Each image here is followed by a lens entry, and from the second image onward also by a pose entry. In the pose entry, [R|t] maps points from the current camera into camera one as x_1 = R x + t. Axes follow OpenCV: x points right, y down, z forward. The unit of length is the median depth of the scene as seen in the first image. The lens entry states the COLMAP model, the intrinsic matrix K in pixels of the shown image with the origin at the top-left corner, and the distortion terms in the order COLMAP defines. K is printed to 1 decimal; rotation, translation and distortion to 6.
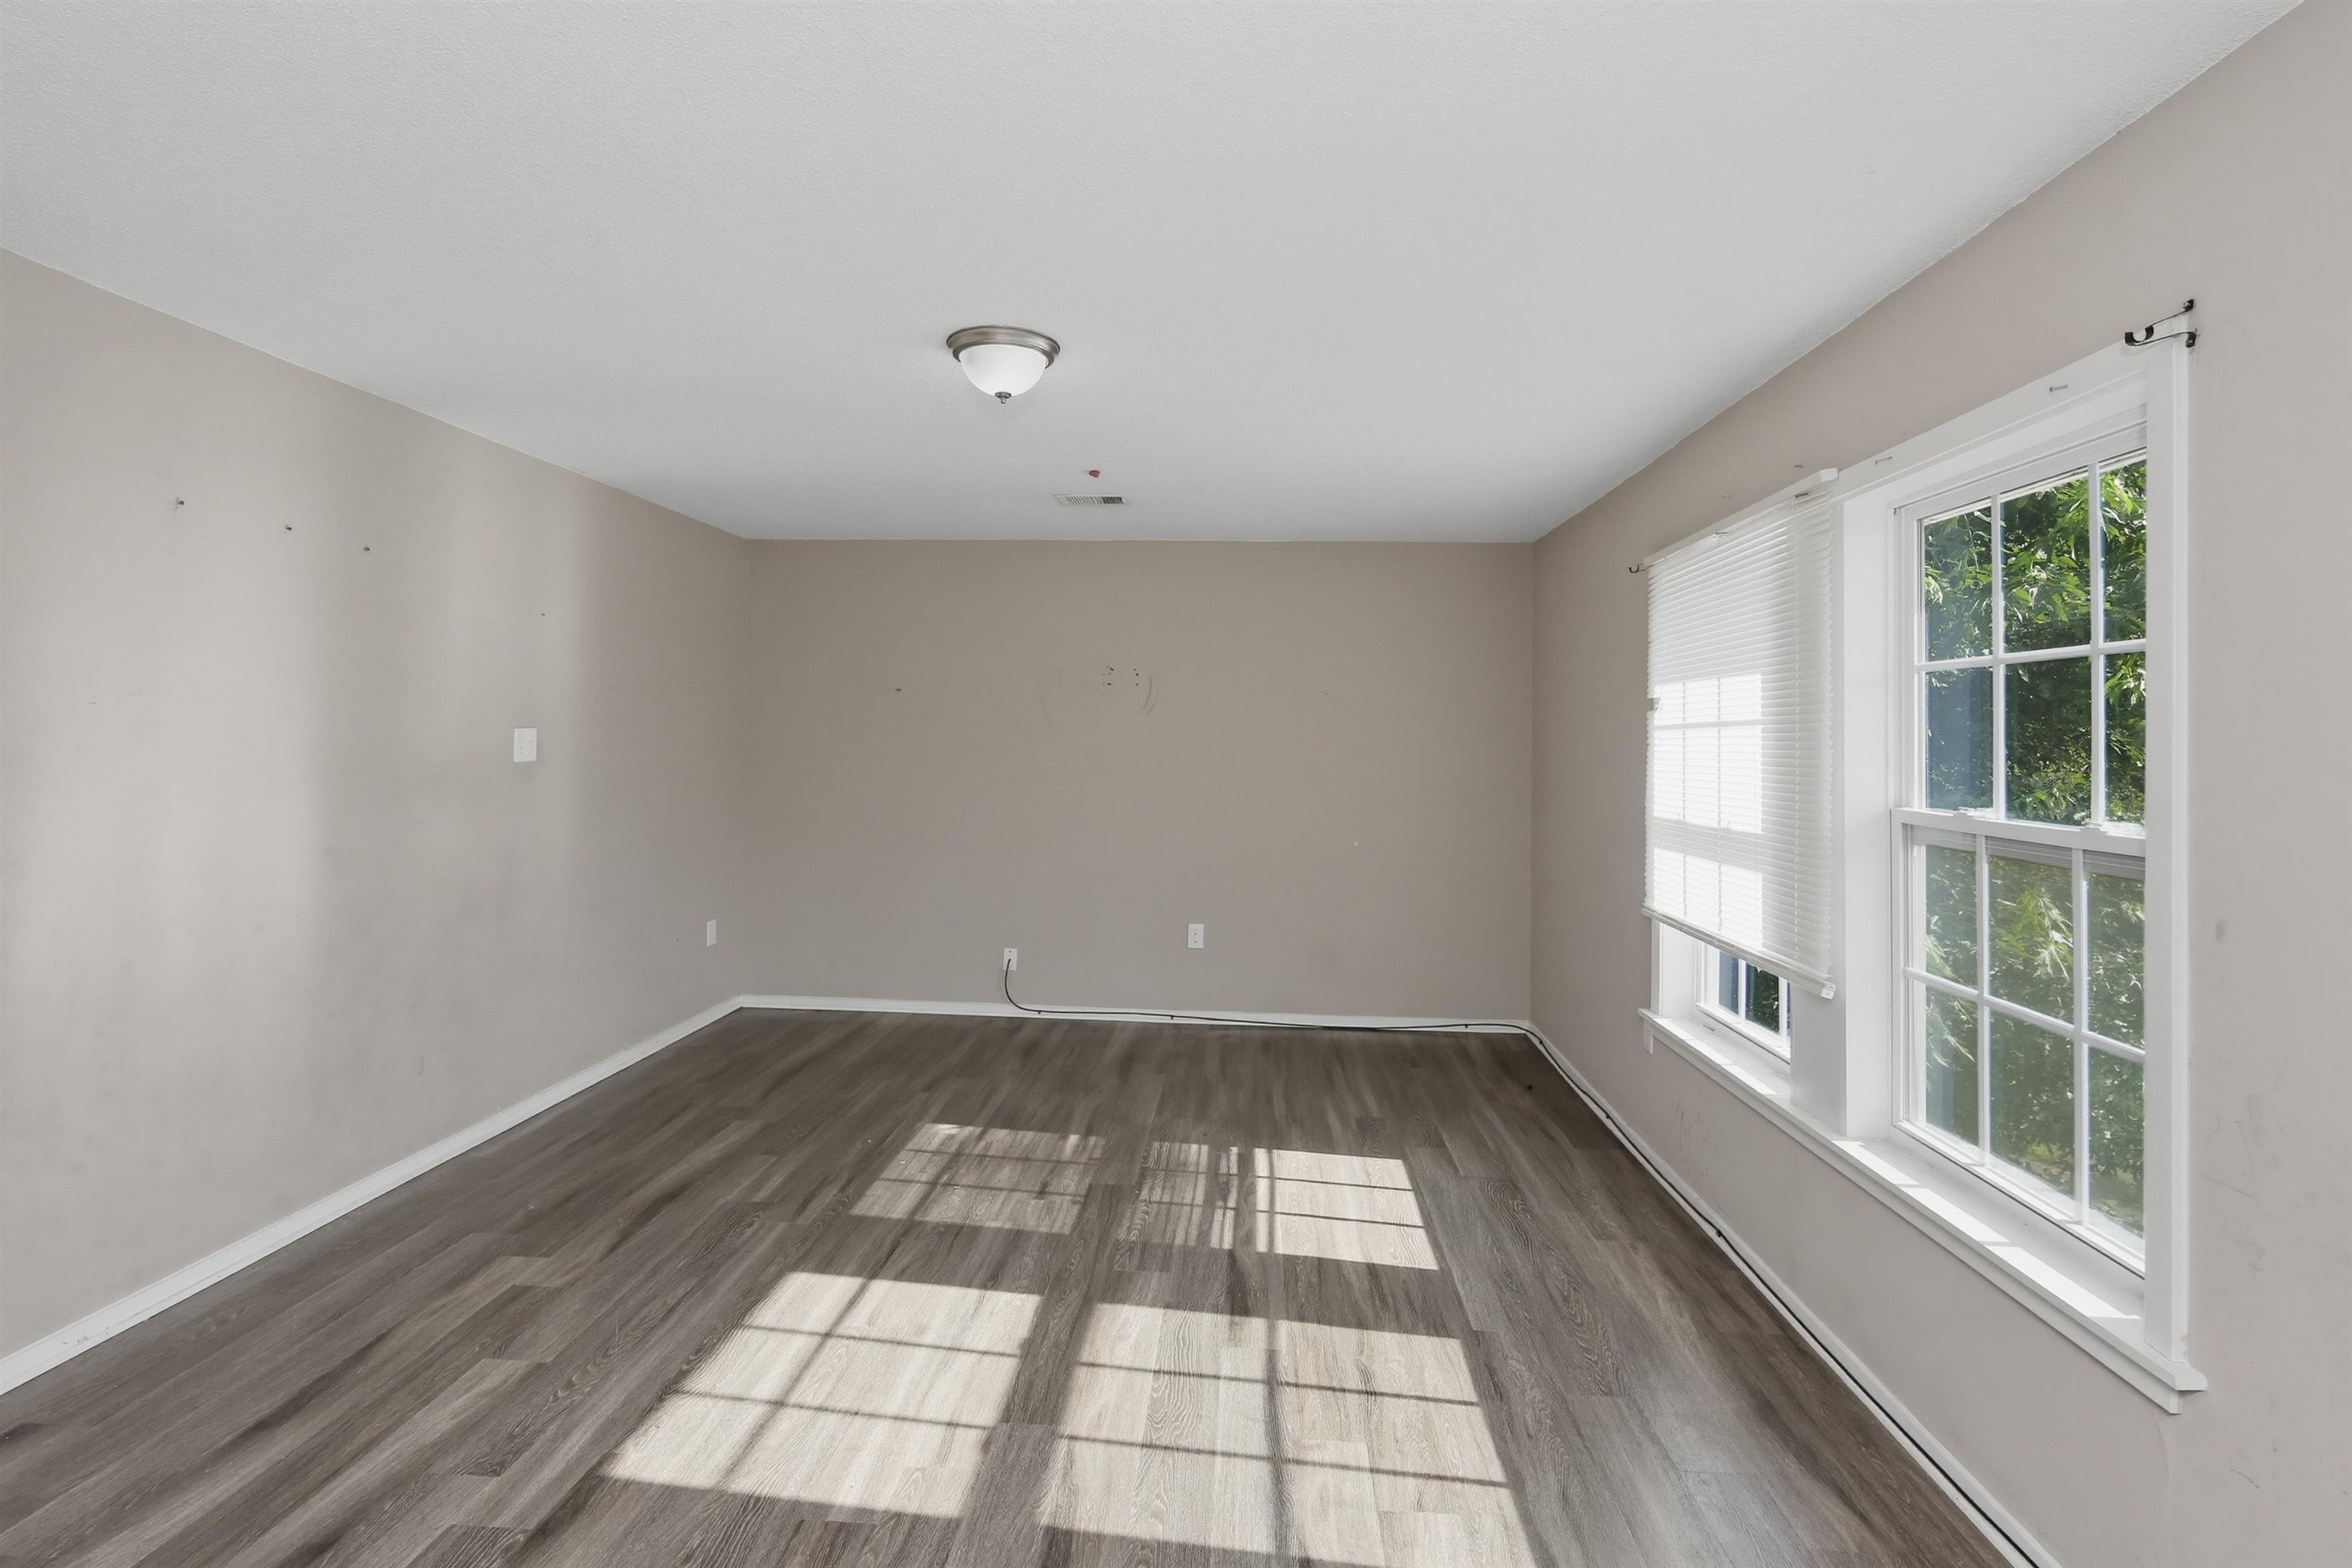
lens RADIAL K [[1087.8, 0, 1180.0], [0, 1087.8, 737.5], [0, 0, 1]] dist [-0.000441, 0.001372]
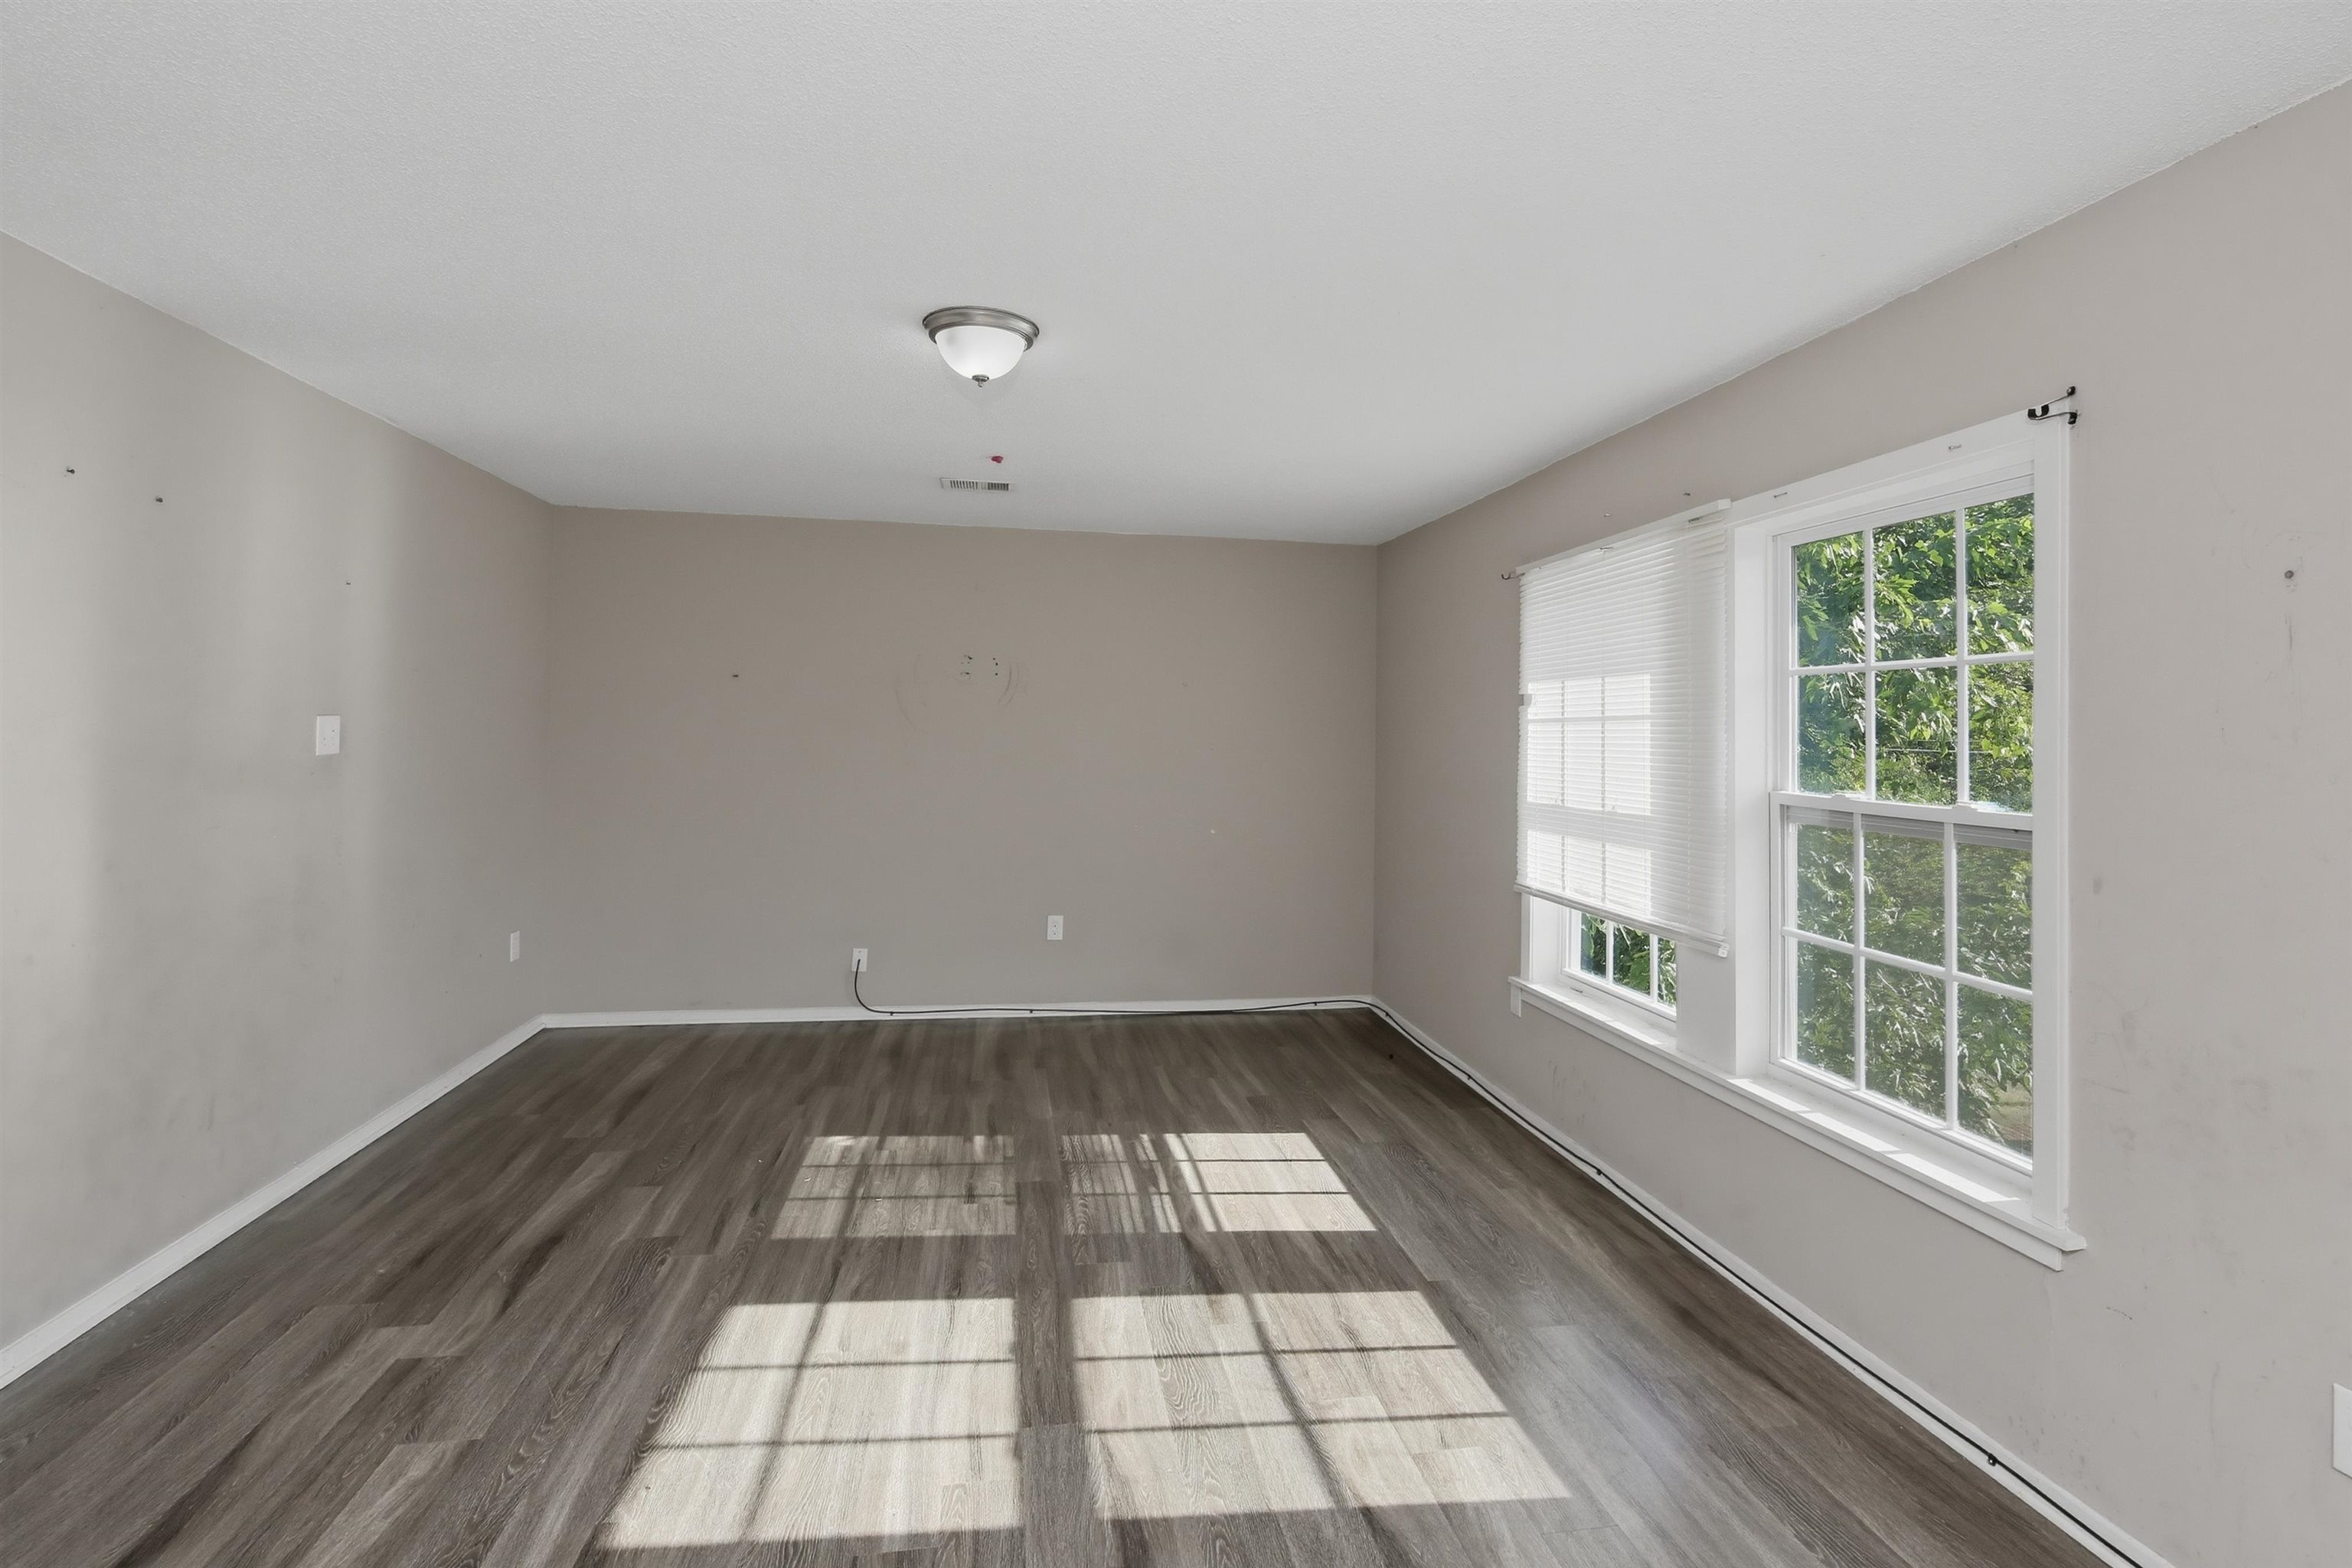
lens RADIAL K [[1094.5, 0, 1178.3], [0, 1094.5, 724.3], [0, 0, 1]] dist [0.001230, 0.000974]
pose [[0.972048, 0.003284, 0.234758, -0.215455], [-0.002789, 0.999993, -0.002442, -0.002435], [-0.234764, 0.001719, 0.972051, 0.004212]]
